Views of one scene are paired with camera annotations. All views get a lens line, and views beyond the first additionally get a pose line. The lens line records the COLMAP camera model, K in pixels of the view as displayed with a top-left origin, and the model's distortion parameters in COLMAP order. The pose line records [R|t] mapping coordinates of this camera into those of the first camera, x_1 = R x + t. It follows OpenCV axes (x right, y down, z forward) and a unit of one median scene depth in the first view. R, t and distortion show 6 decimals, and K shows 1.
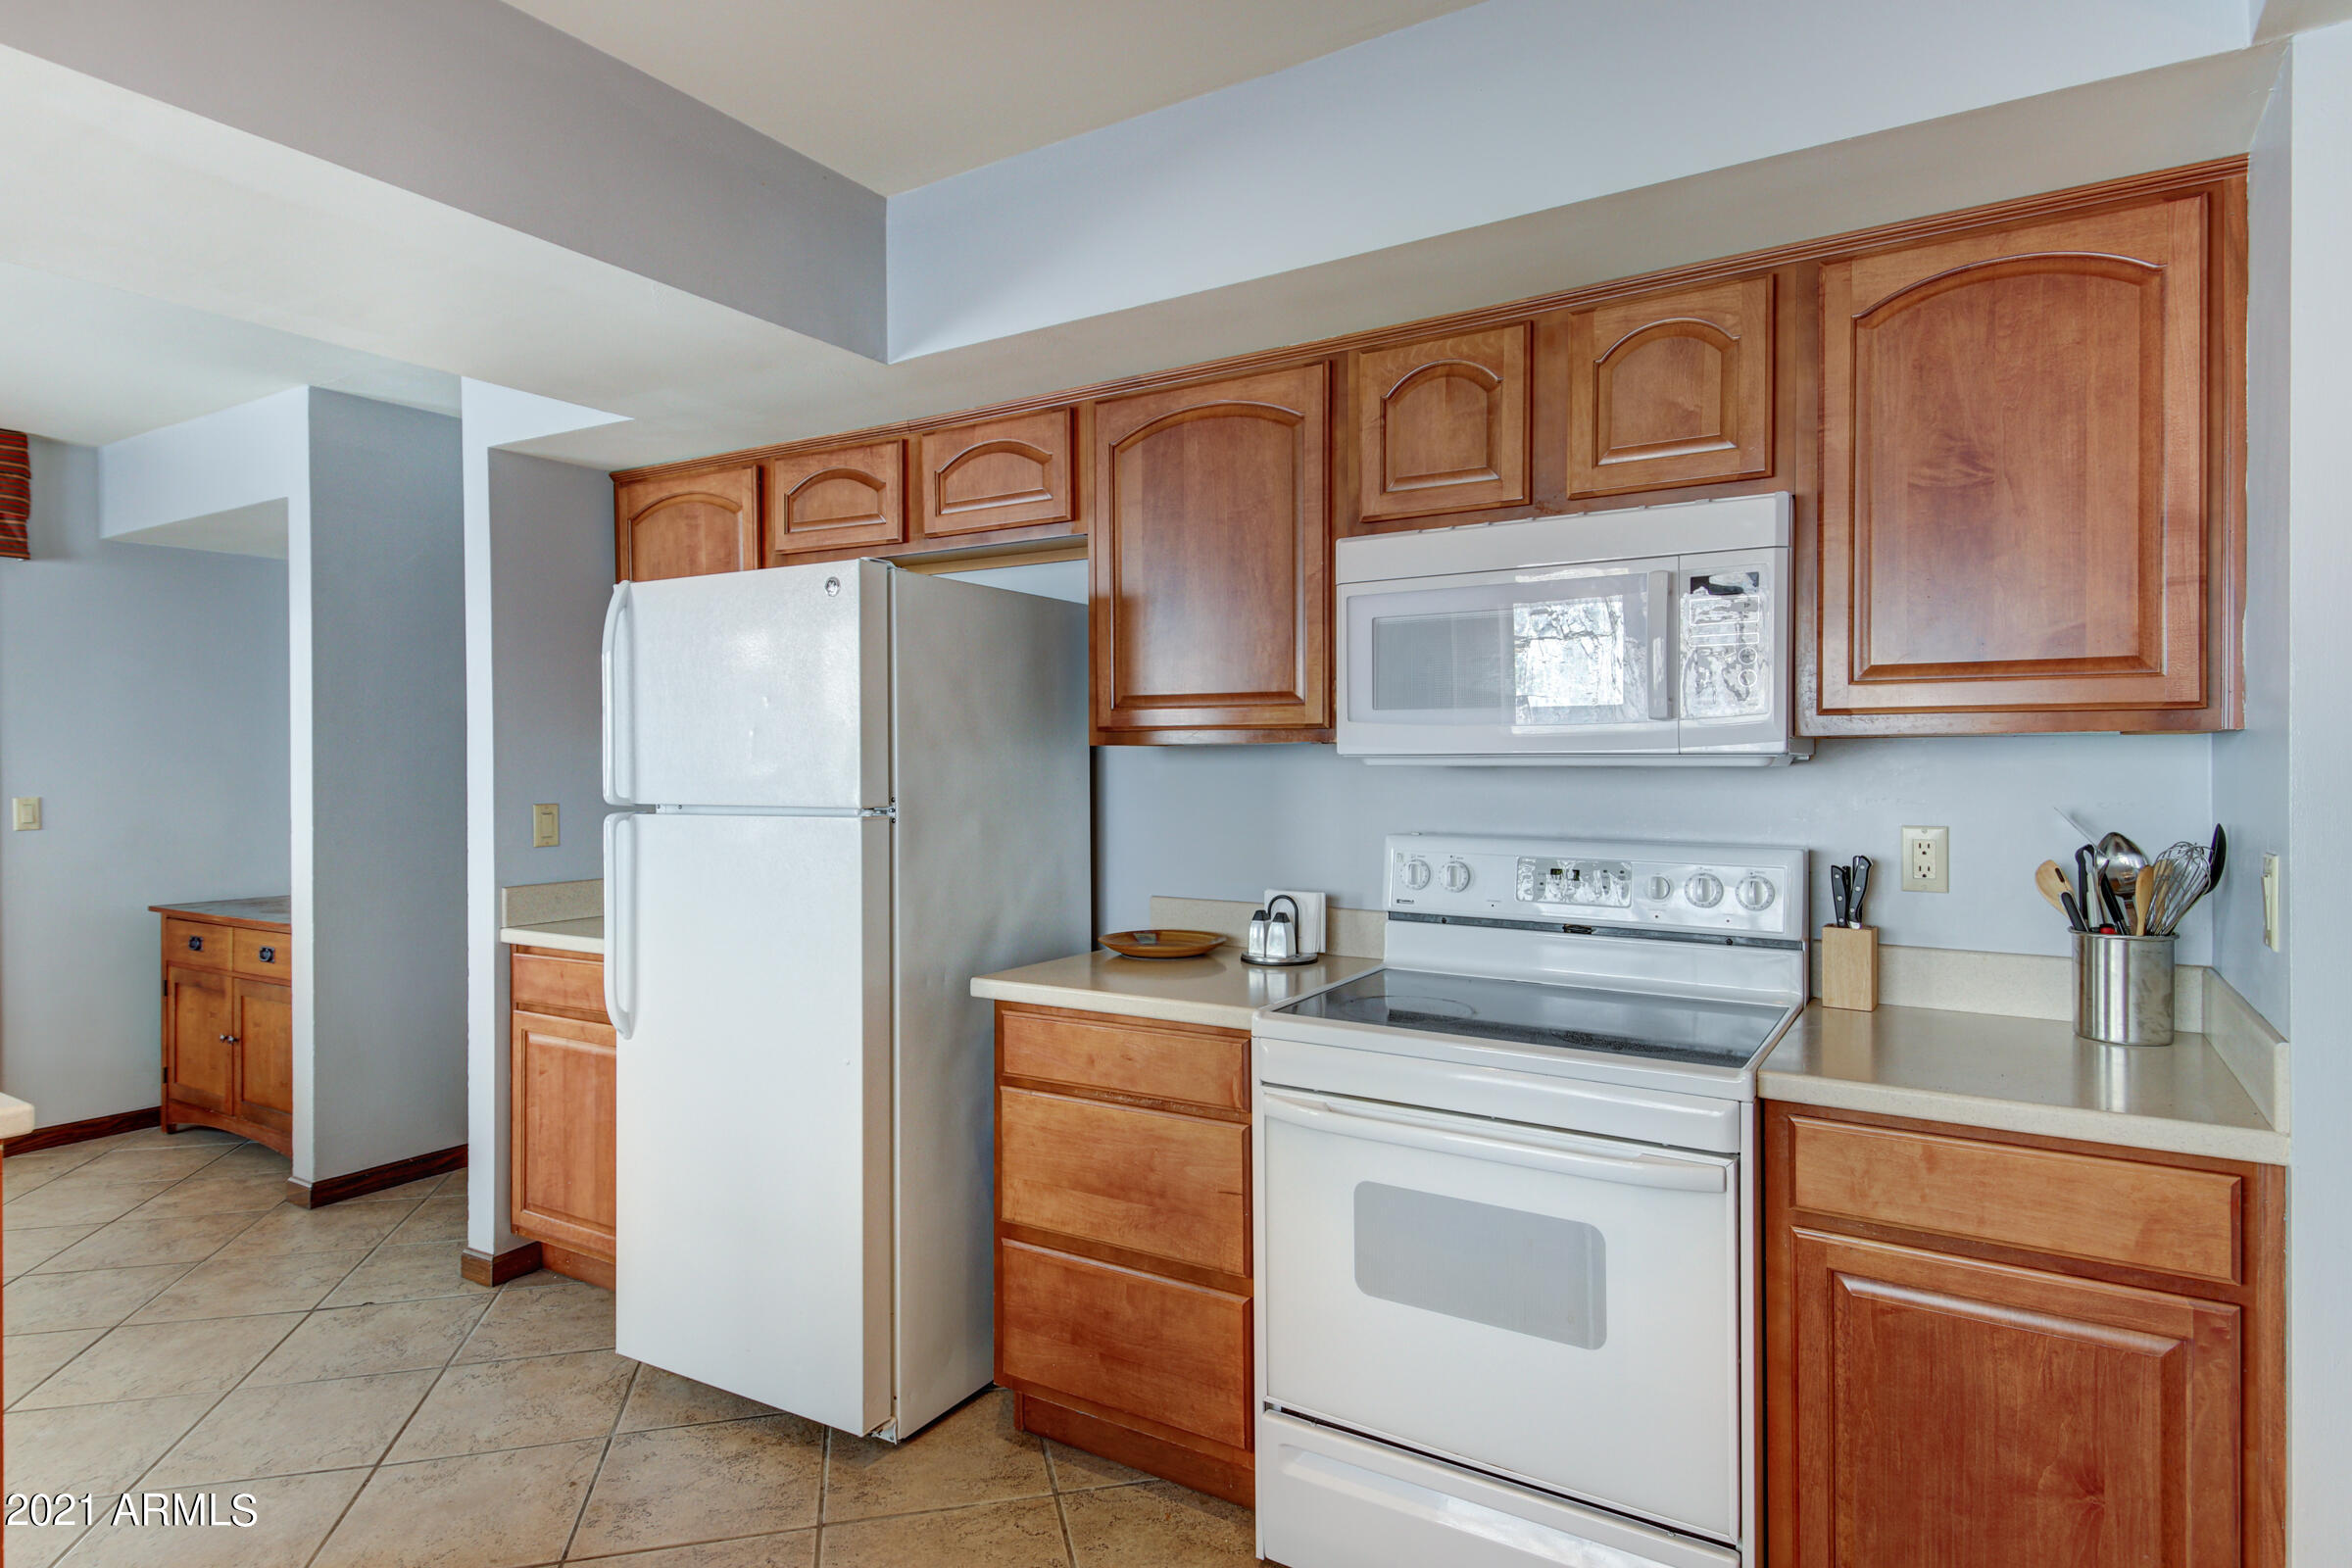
lens RADIAL K [[1283.2, 0, 1182.8], [0, 1283.2, 770.7], [0, 0, 1]] dist [0.037294, -0.000642]
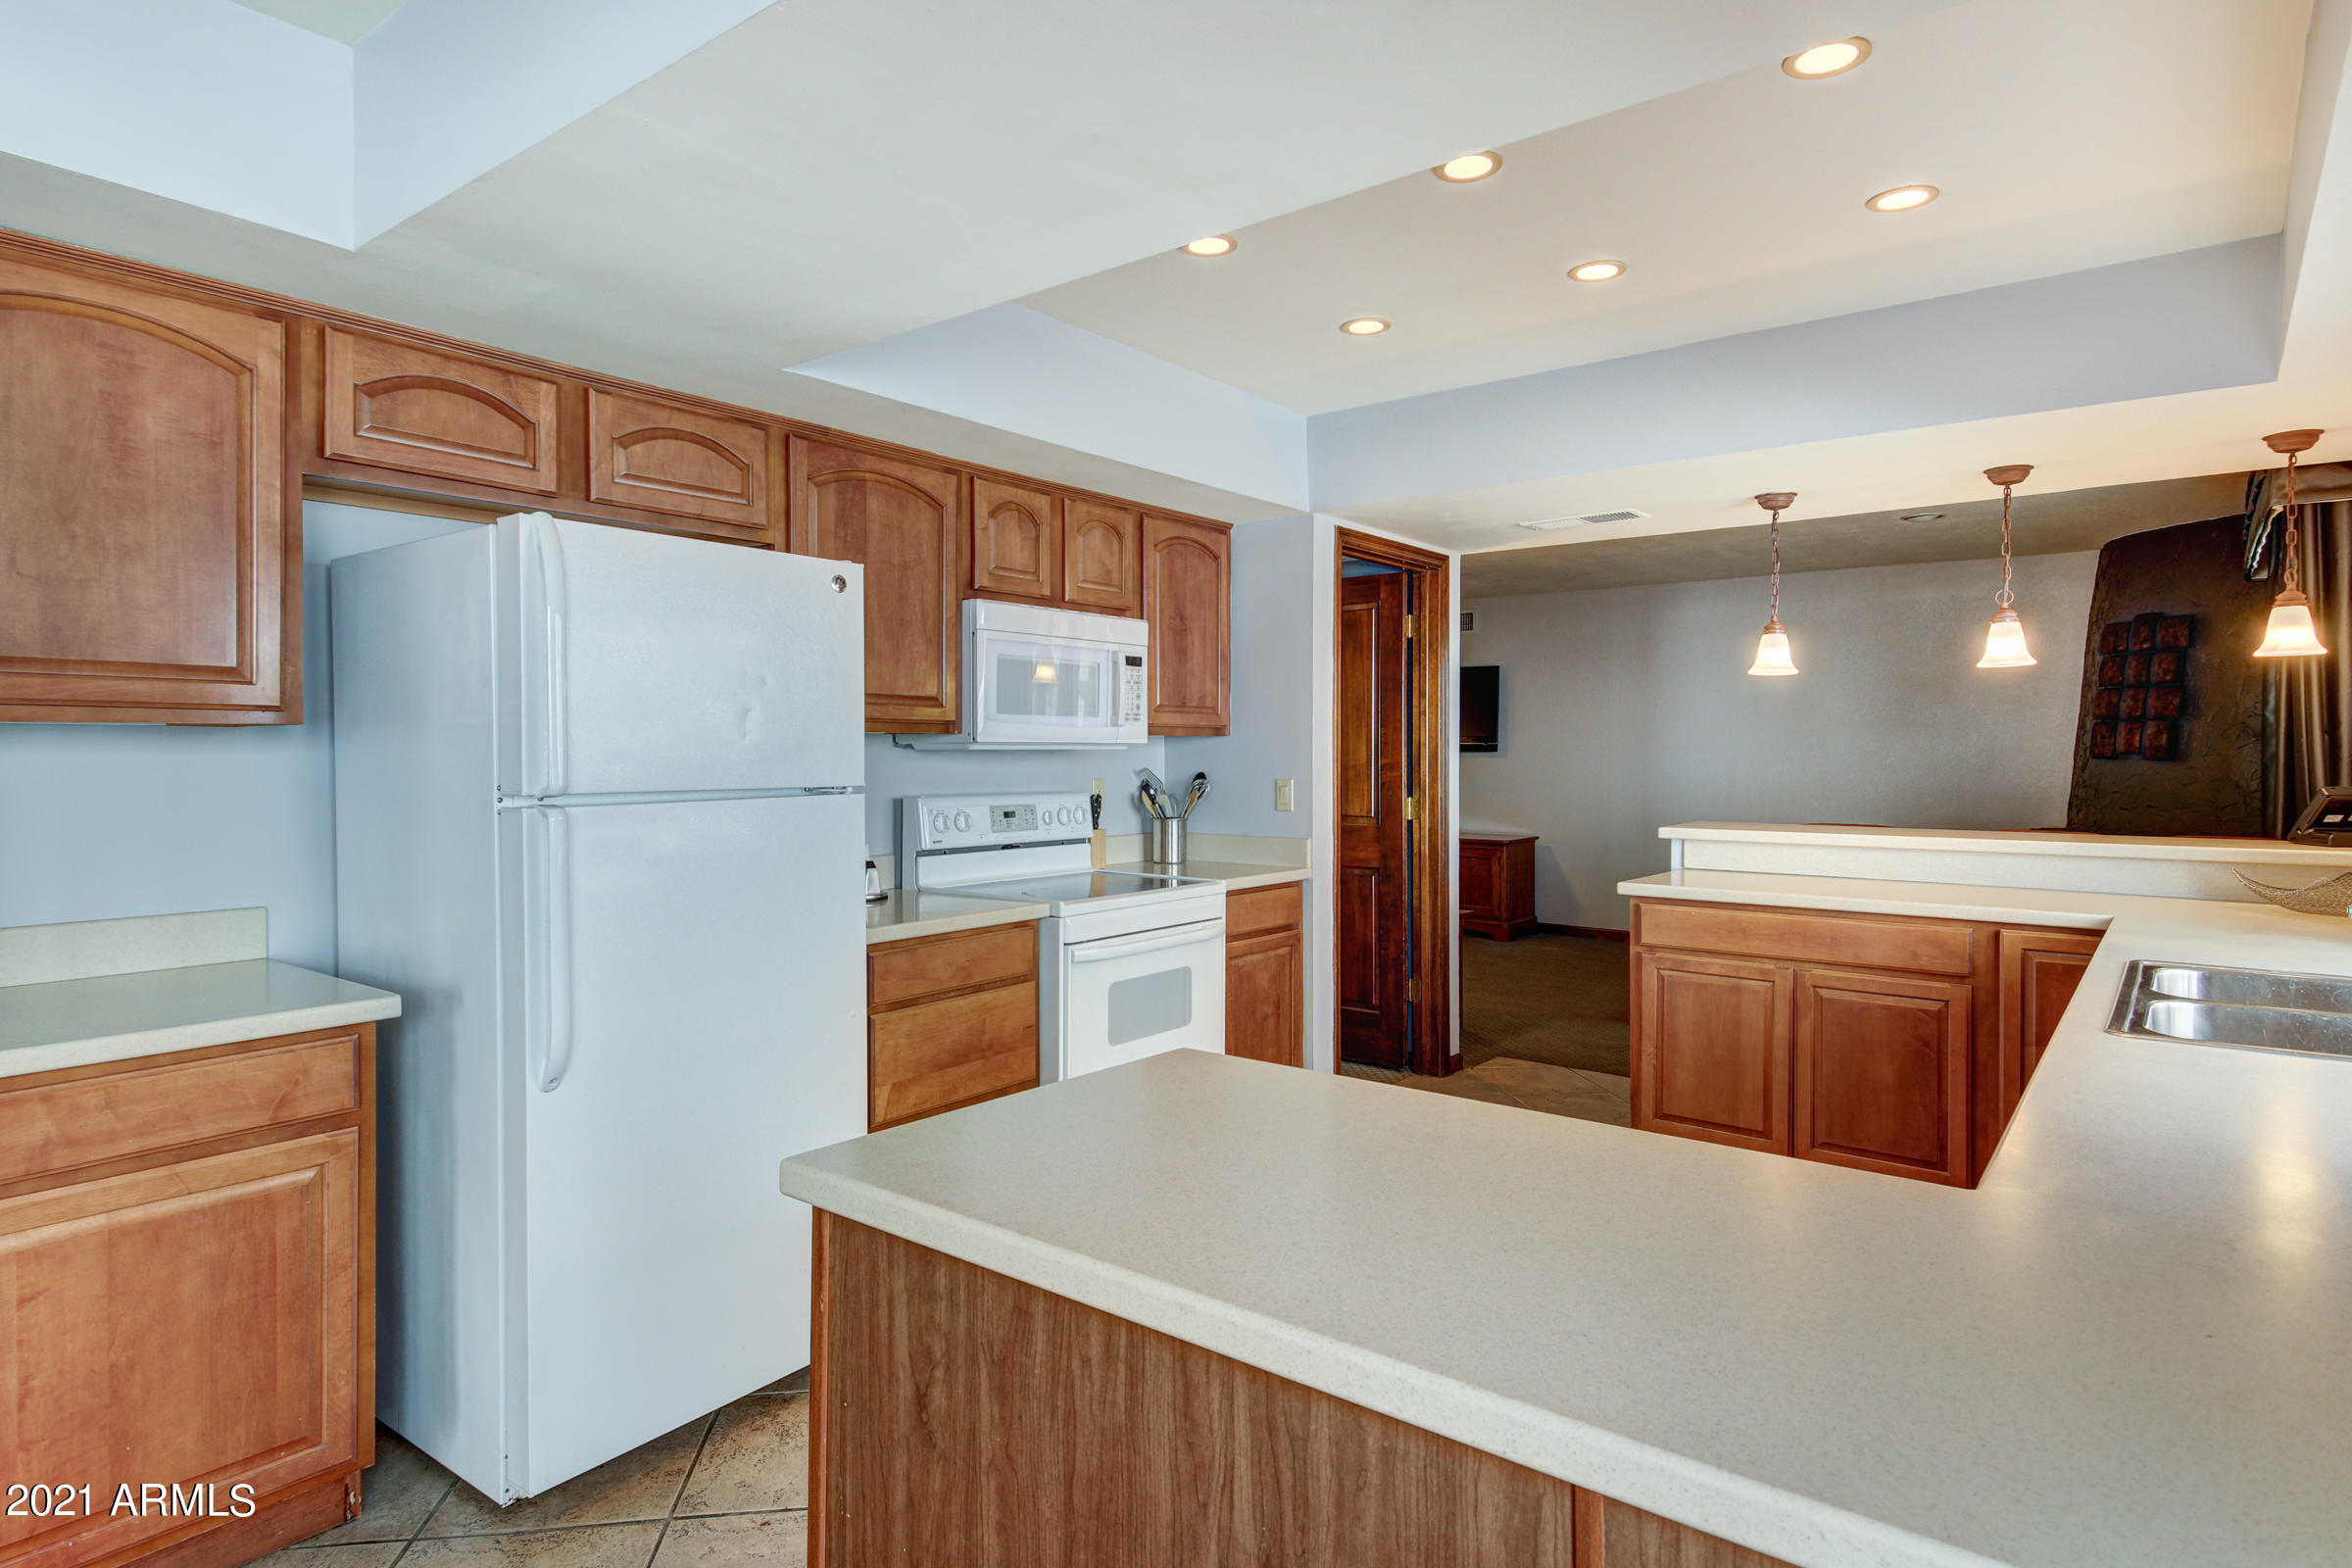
lens RADIAL K [[1283.2, 0, 1182.8], [0, 1283.2, 775.4], [0, 0, 1]] dist [0.037294, -0.000642]
pose [[0.107364, -0.019557, 0.994027, -1.339387], [0.003259, 0.999808, 0.019319, -0.002046], [-0.994214, 0.001165, 0.107407, 0.596693]]
